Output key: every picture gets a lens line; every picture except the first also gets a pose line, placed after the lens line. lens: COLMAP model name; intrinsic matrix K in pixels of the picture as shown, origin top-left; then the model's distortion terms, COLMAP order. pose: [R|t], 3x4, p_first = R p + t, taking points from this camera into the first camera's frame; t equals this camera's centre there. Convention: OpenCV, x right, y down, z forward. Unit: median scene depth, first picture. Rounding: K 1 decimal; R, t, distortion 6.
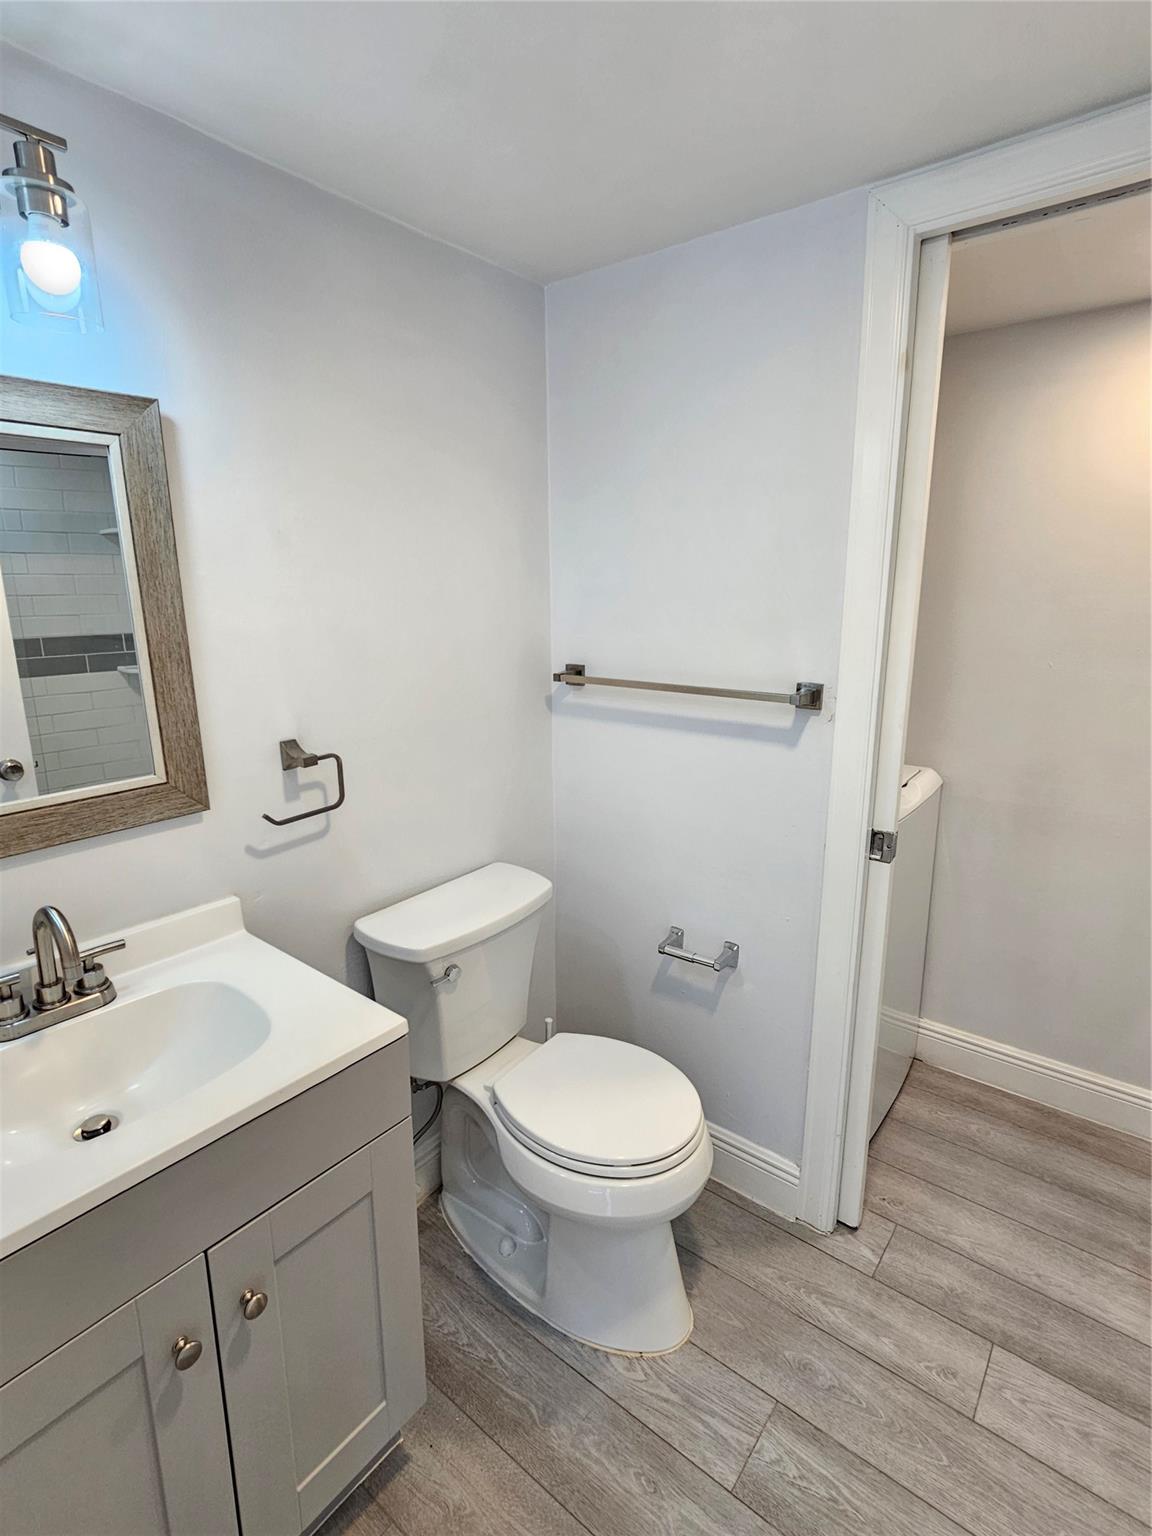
lens RADIAL K [[754.6, 0, 583.8], [0, 754.6, 760.7], [0, 0, 1]] dist [-0.005764, 0.001787]
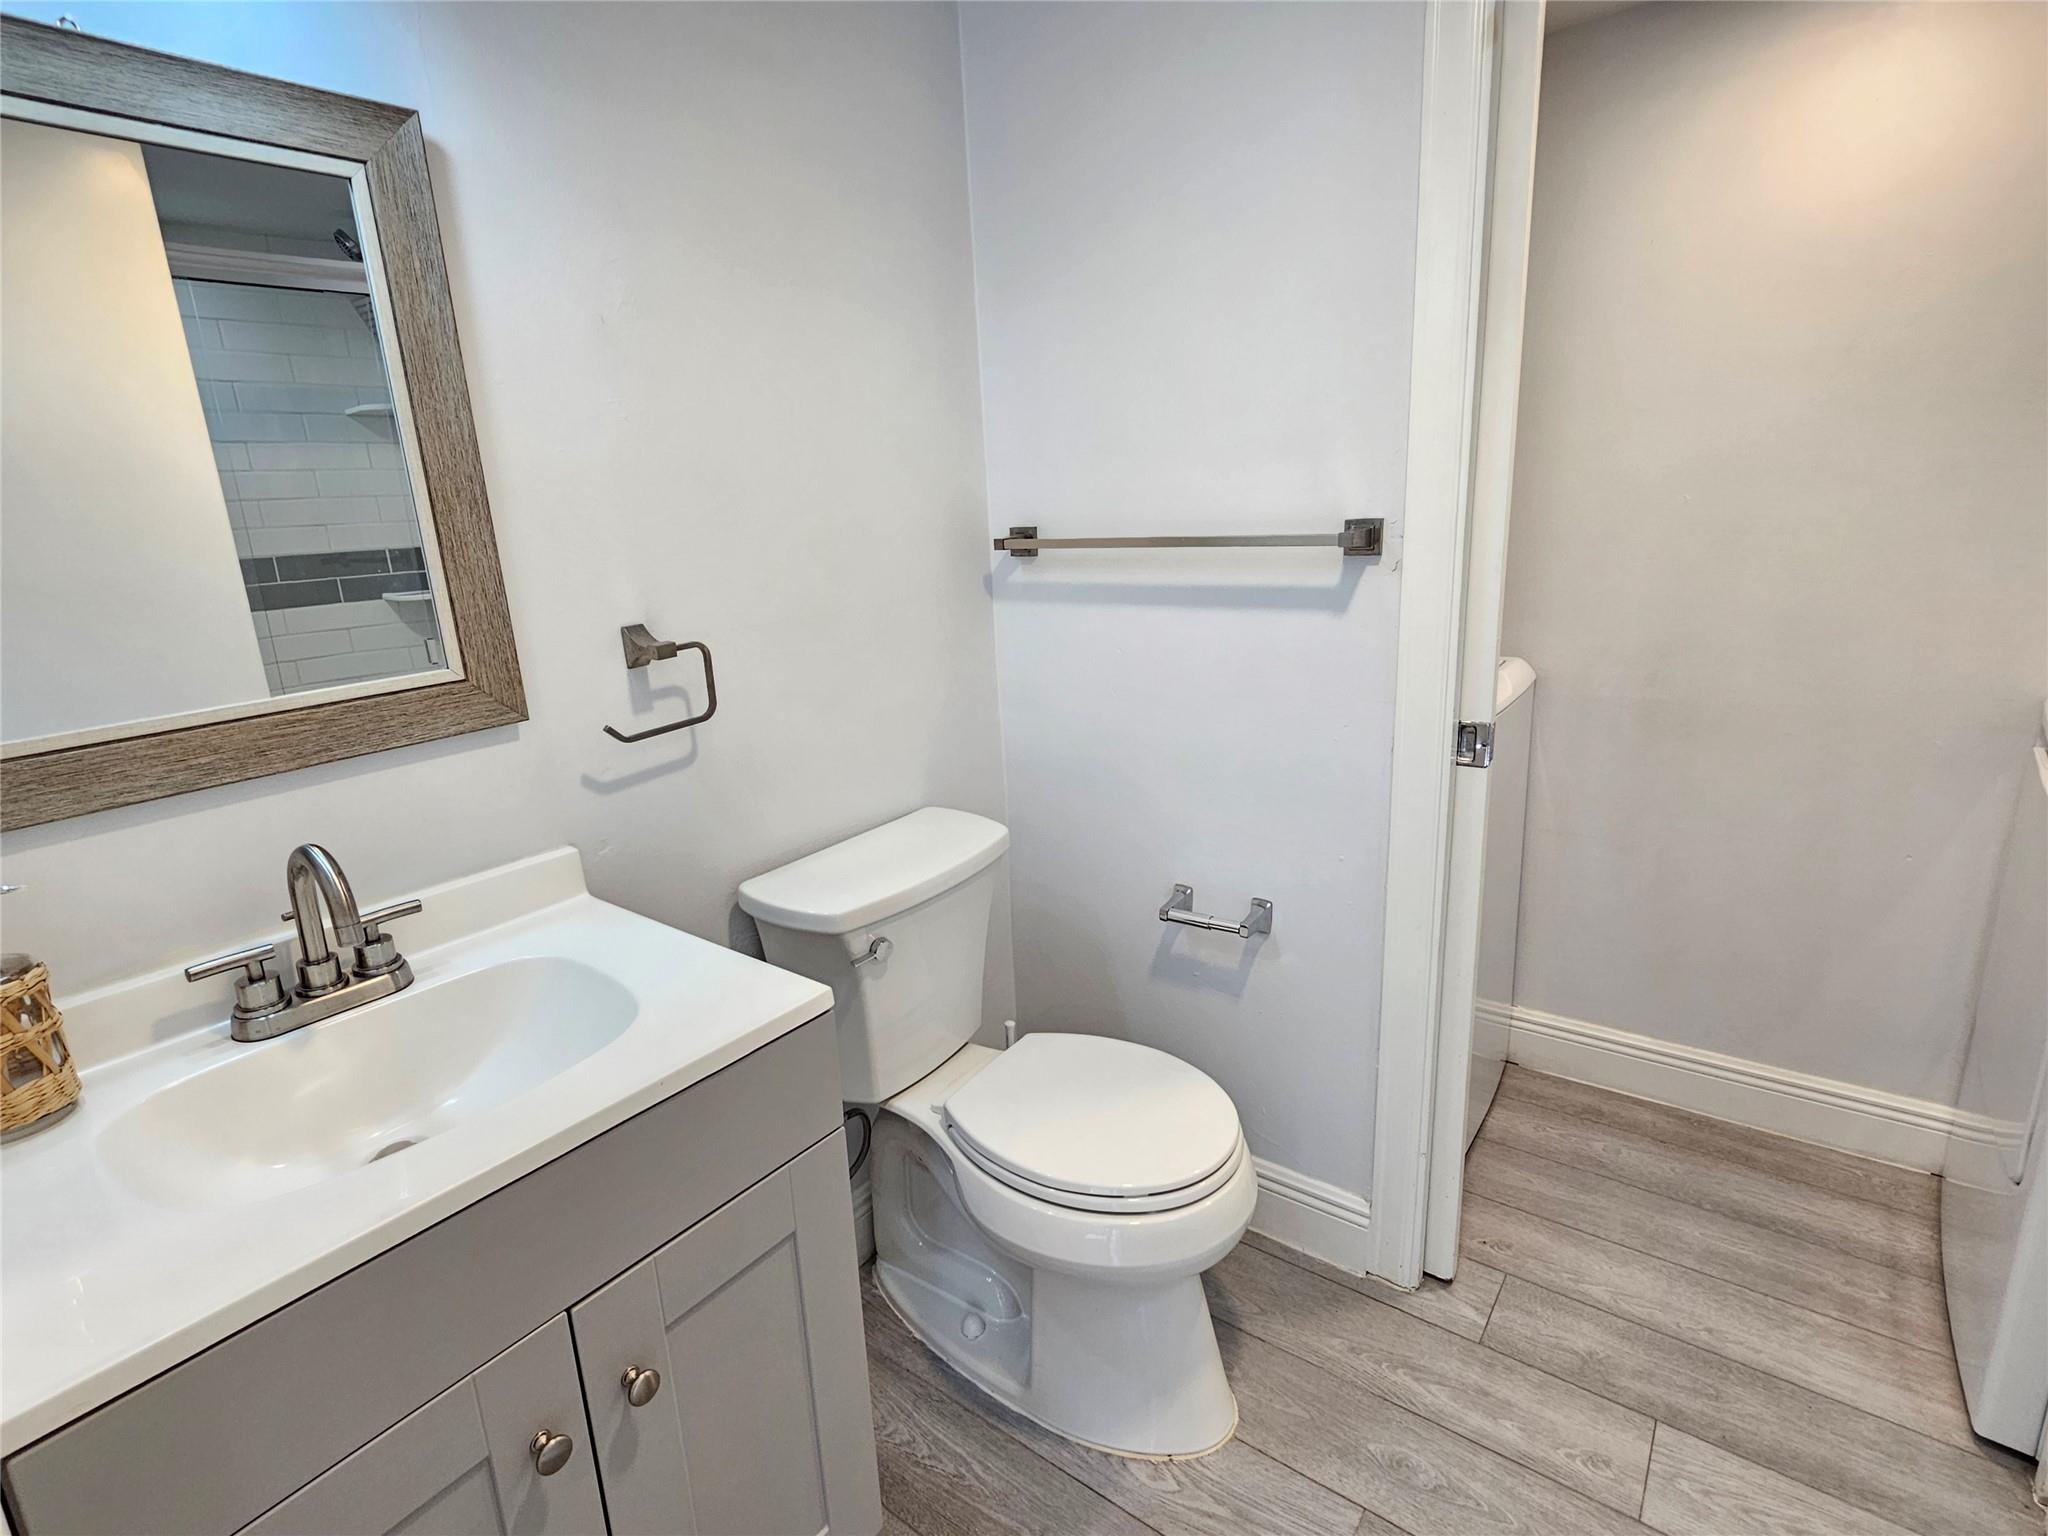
lens RADIAL K [[1006.1, 0, 1007.9], [0, 1006.1, 761.8], [0, 0, 1]] dist [-0.005764, 0.001787]
pose [[0.998813, -0.048591, -0.003434, -0.044052], [0.048671, 0.998383, 0.029363, 0.087643], [0.002002, -0.029496, 0.999563, 0.057513]]
